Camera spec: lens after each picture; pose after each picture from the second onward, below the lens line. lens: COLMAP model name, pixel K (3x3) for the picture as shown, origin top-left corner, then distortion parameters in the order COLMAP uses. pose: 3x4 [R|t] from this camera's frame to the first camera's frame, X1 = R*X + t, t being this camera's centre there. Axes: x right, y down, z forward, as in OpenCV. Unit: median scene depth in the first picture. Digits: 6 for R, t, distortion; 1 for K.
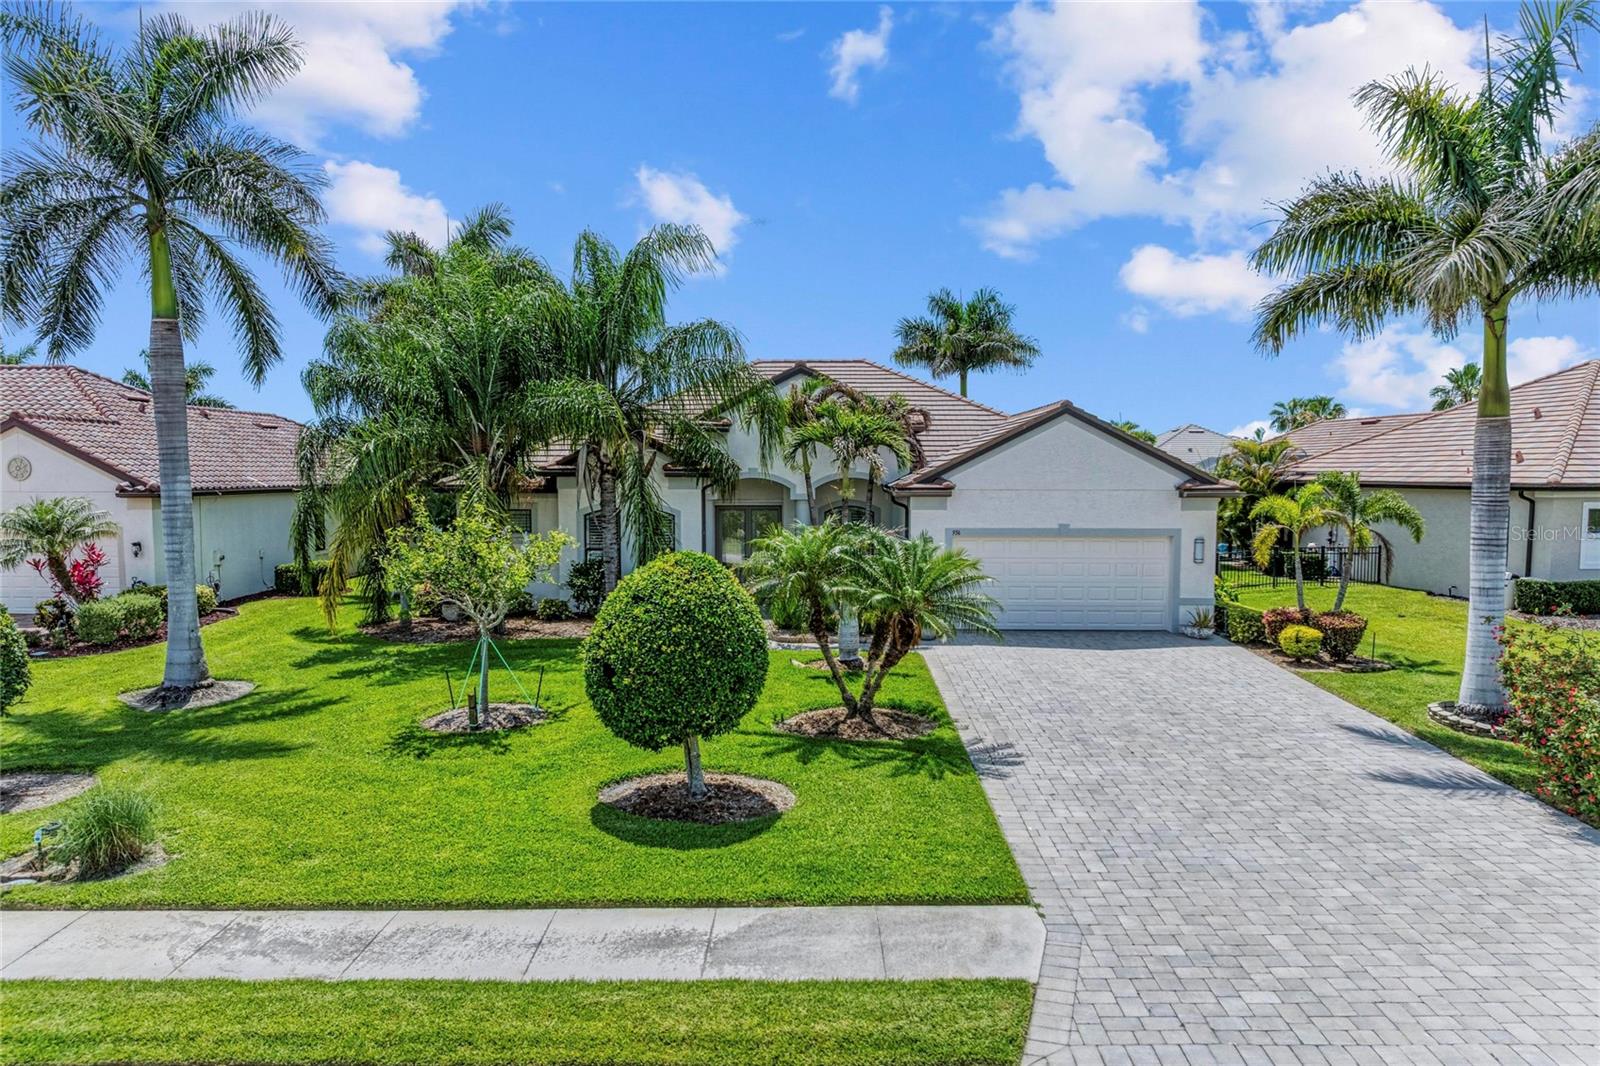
lens RADIAL K [[1127.9, 0, 803.0], [0, 1127.9, 547.5], [0, 0, 1]] dist [-0.011428, -0.011645]
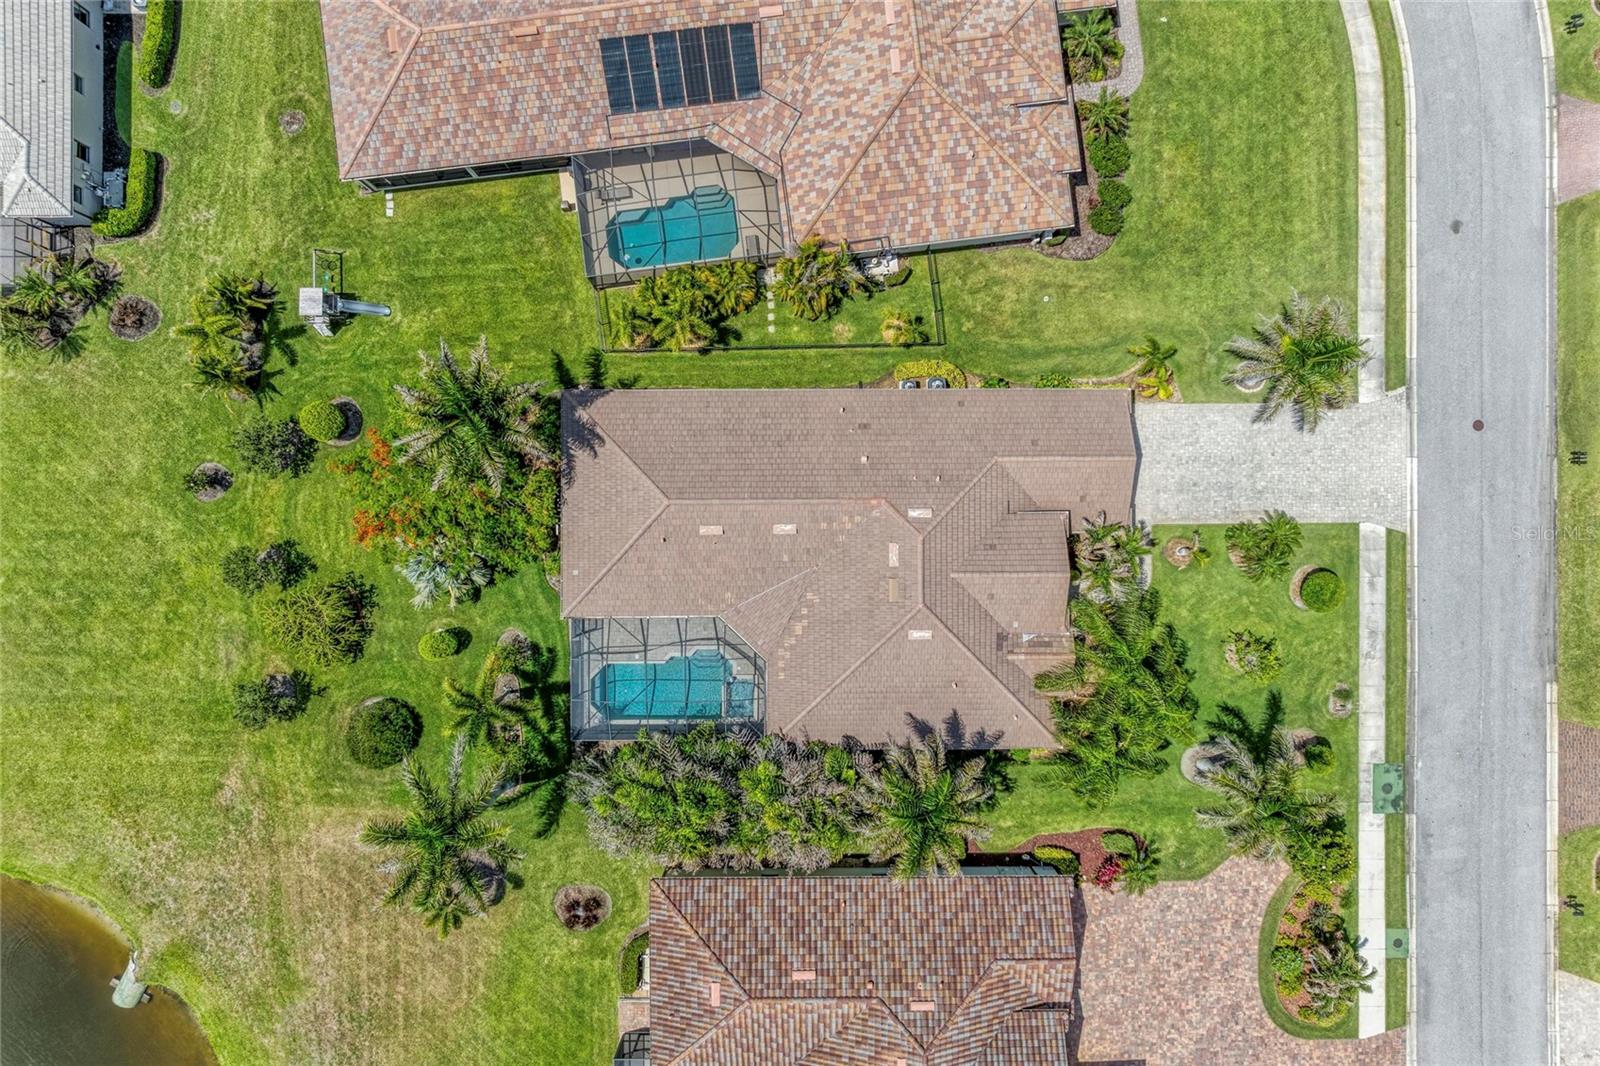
lens RADIAL K [[1127.9, 0, 800.5], [0, 1127.9, 535.1], [0, 0, 1]] dist [-0.011428, -0.011645]
pose [[-0.025886, -0.999664, -0.001110, 0.147440], [0.063394, -0.002750, 0.997985, -3.769676], [-0.997653, 0.025764, 0.063444, 2.333089]]
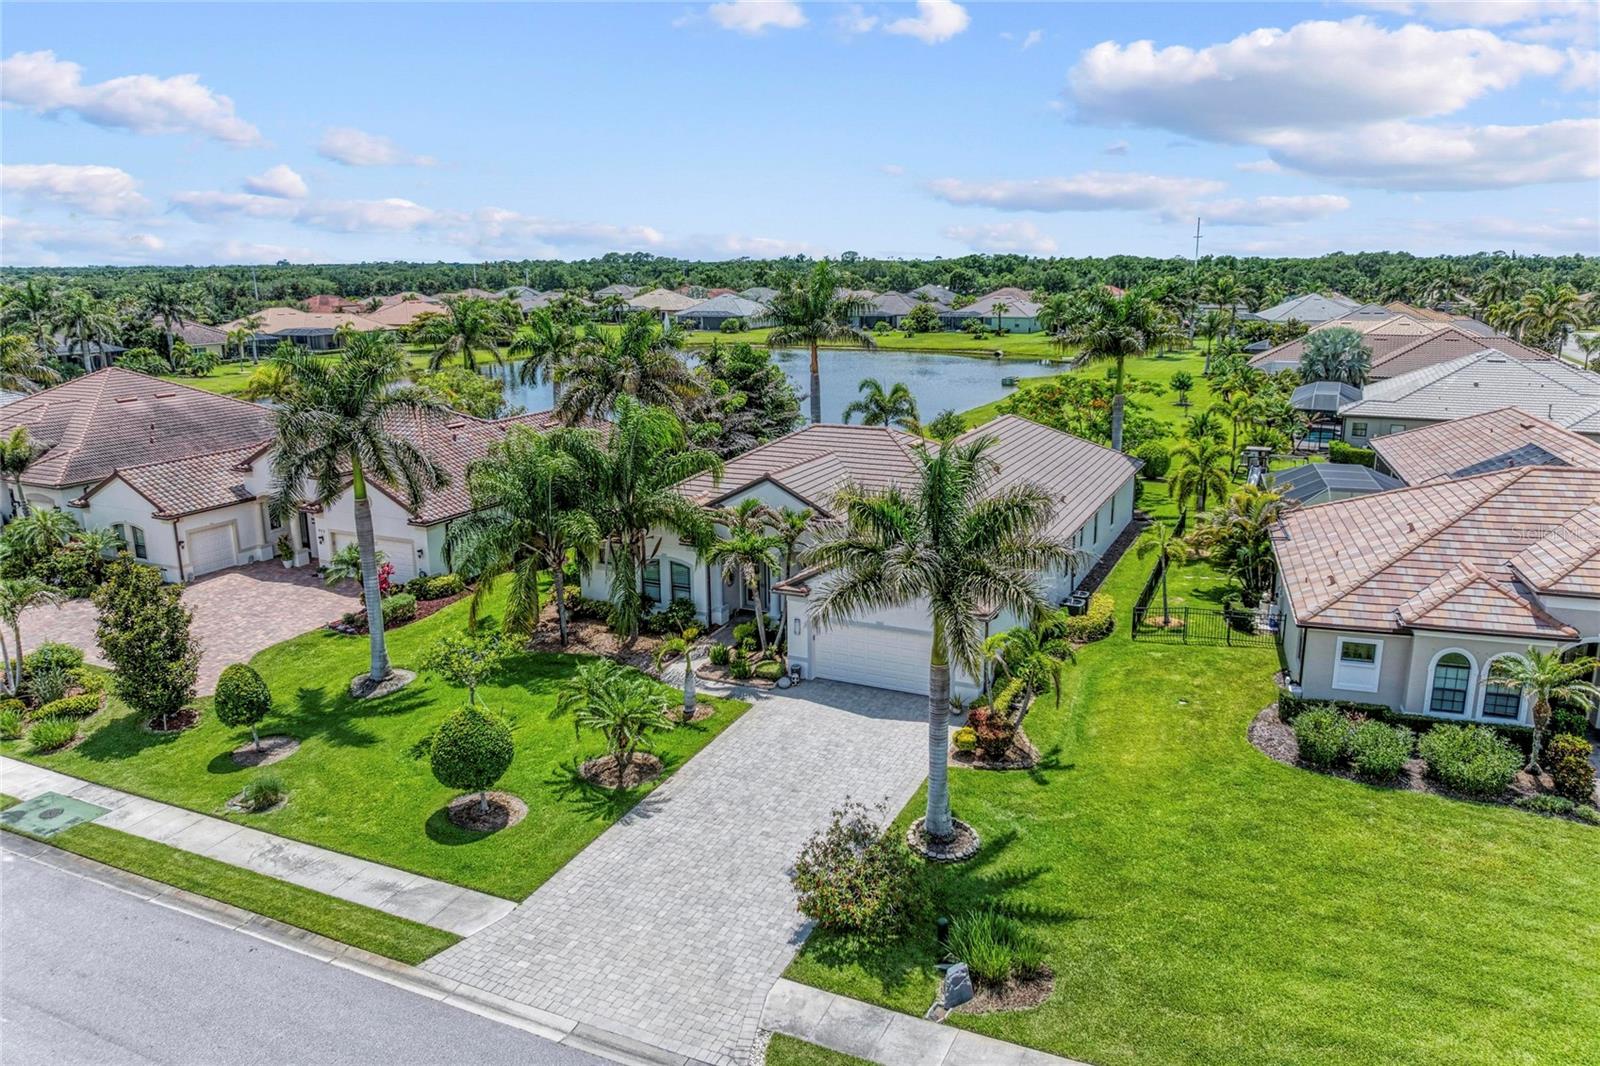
lens RADIAL K [[1127.9, 0, 801.0], [0, 1127.9, 519.9], [0, 0, 1]] dist [-0.011428, -0.011645]
pose [[0.911272, 0.083946, -0.403158, 1.098757], [-0.018685, 0.986423, 0.163159, -0.596544], [0.411381, -0.141149, 0.900468, -0.538674]]
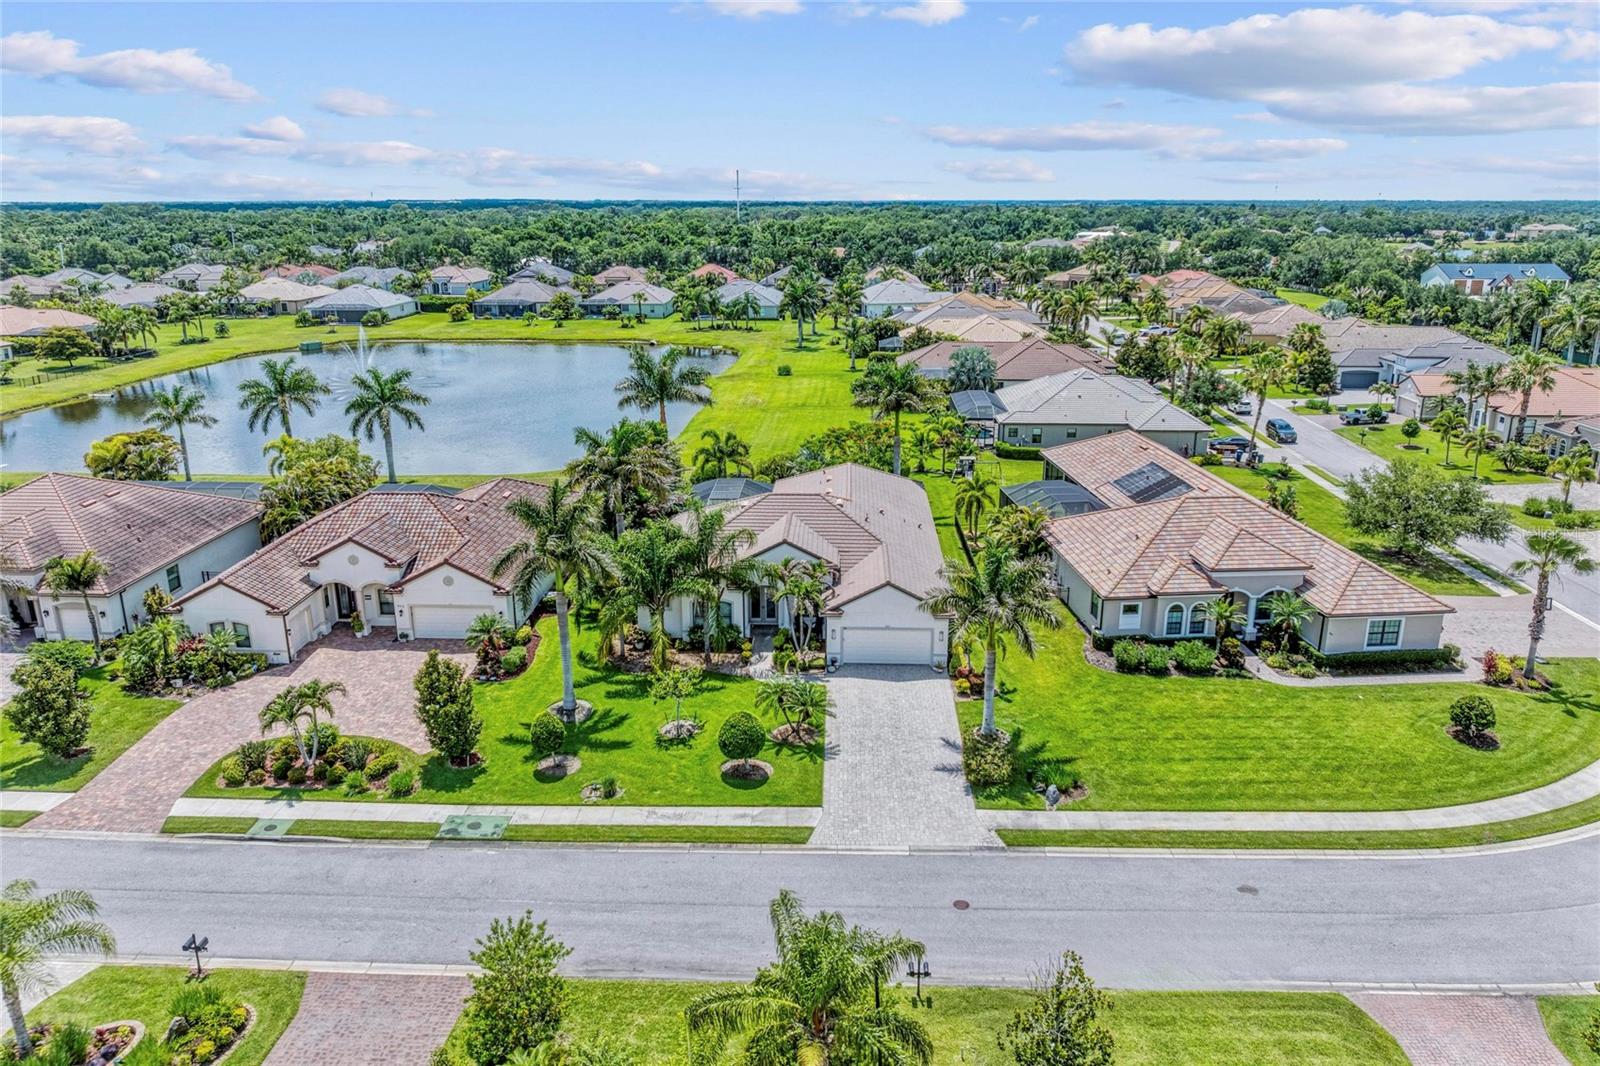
lens RADIAL K [[1127.9, 0, 804.5], [0, 1127.9, 533.0], [0, 0, 1]] dist [-0.011428, -0.011645]
pose [[0.999803, 0.003140, -0.019596, 0.144567], [0.001299, 0.974930, 0.222508, -1.190616], [0.019804, -0.222490, 0.974734, -2.143186]]
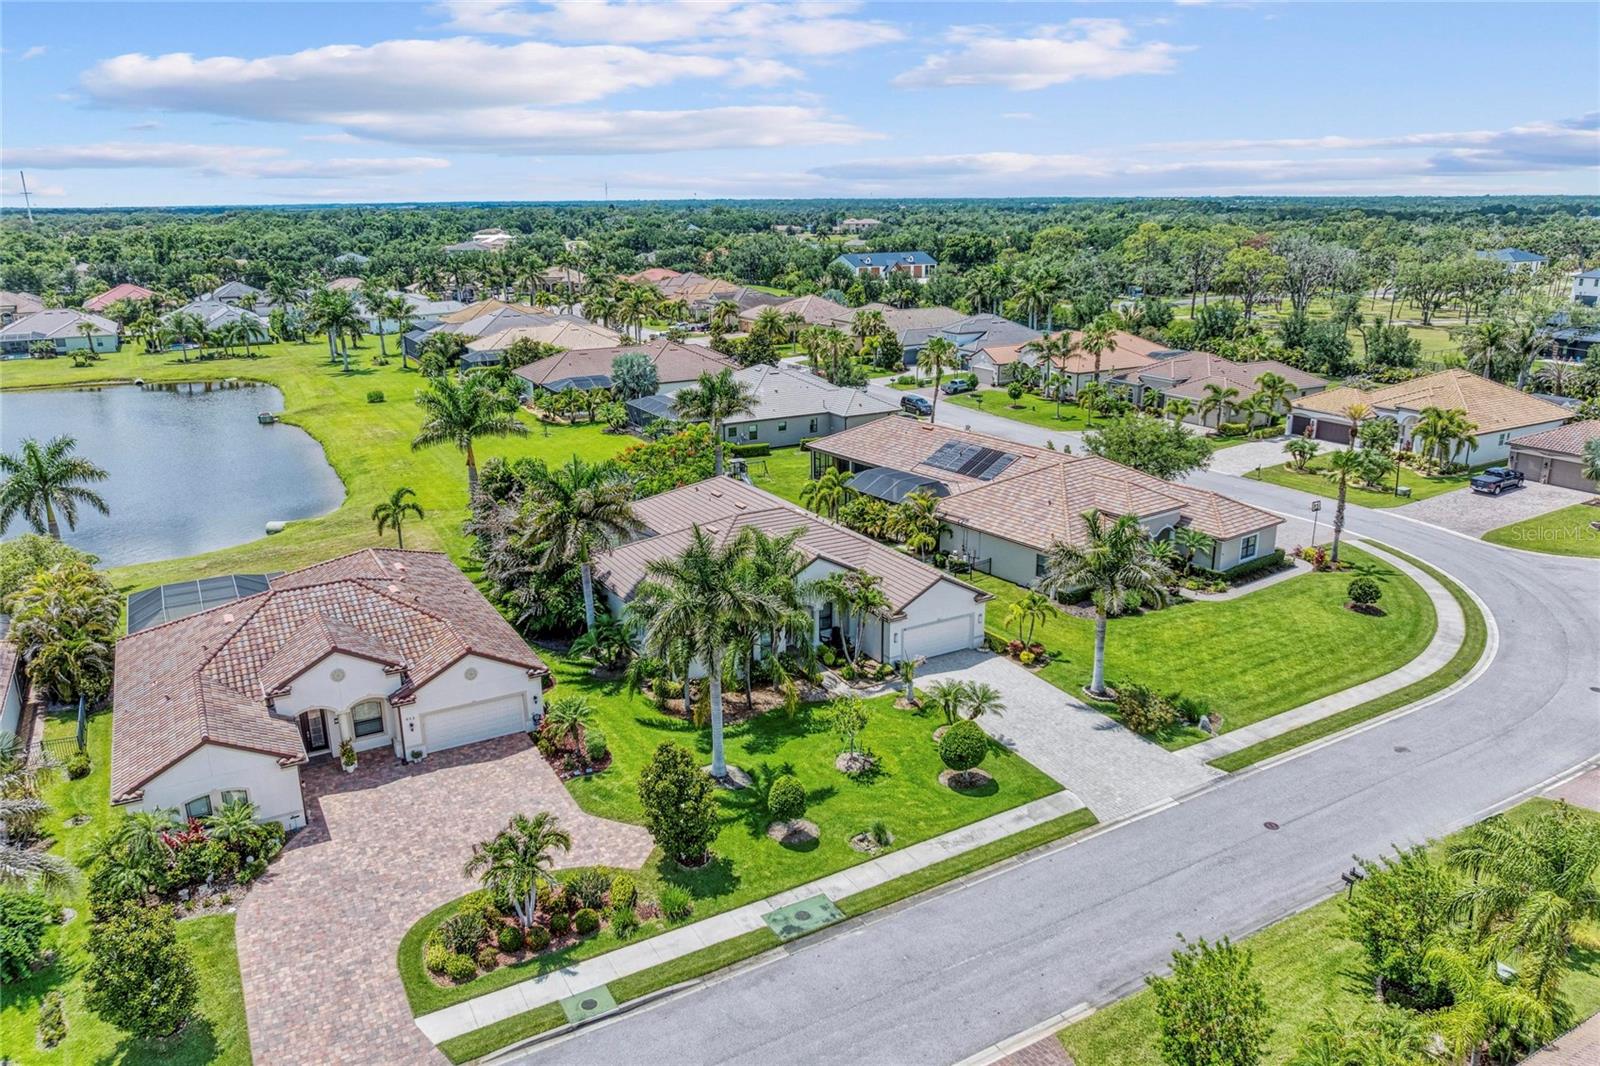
lens RADIAL K [[1127.9, 0, 812.8], [0, 1127.9, 527.8], [0, 0, 1]] dist [-0.011428, -0.011645]
pose [[0.851815, -0.153053, 0.500986, -1.953341], [0.040289, 0.972674, 0.228653, -1.261968], [-0.522292, -0.174586, 0.834704, -1.486455]]
